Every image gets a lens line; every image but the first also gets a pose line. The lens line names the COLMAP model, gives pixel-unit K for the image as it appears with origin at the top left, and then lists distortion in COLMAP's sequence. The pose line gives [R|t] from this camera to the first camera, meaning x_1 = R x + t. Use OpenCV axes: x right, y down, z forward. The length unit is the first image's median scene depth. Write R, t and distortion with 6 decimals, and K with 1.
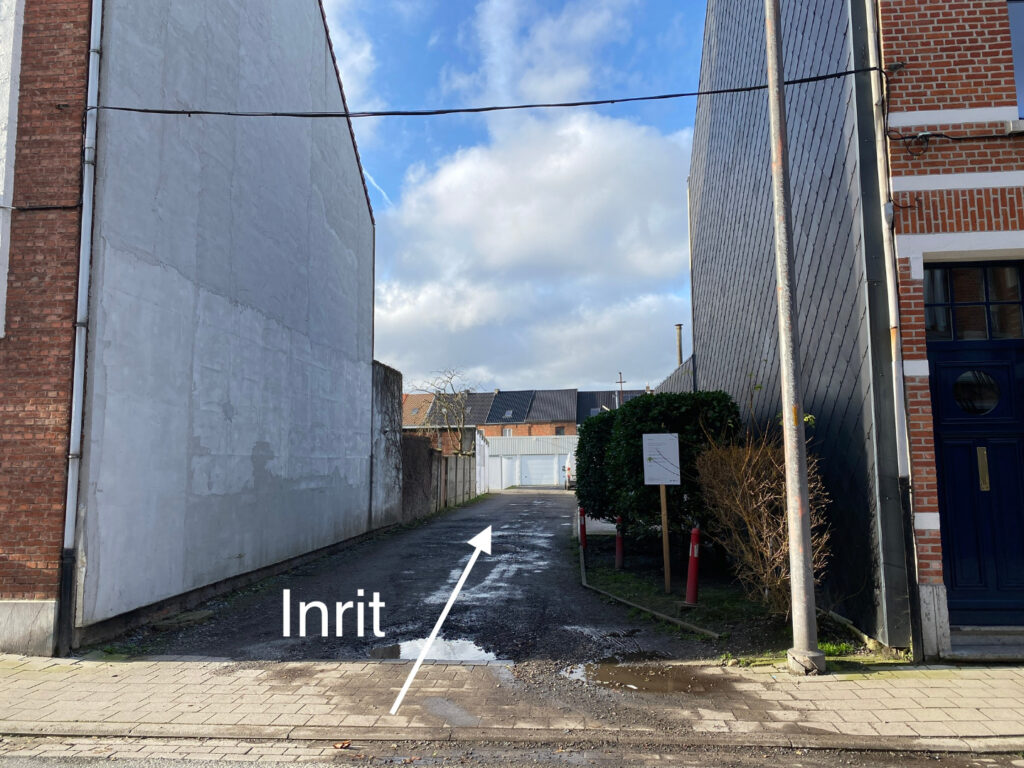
lens RADIAL K [[773.7, 0, 511.9], [0, 773.7, 385.9], [0, 0, 1]] dist [0.003328, 0.000041]
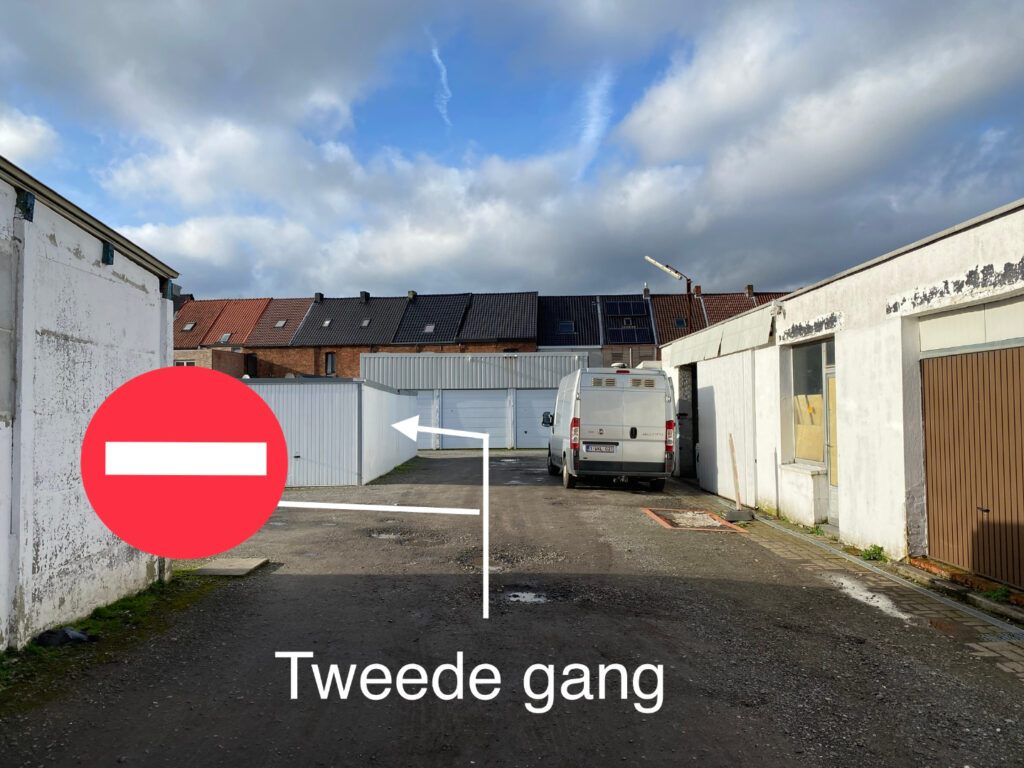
lens RADIAL K [[773.7, 0, 511.5], [0, 773.7, 381.7], [0, 0, 1]] dist [0.003328, 0.000041]
pose [[0.996554, 0.005249, 0.082784, 0.011220], [-0.010632, 0.997848, 0.064707, 0.039153], [-0.082266, -0.065364, 0.994465, 0.383864]]
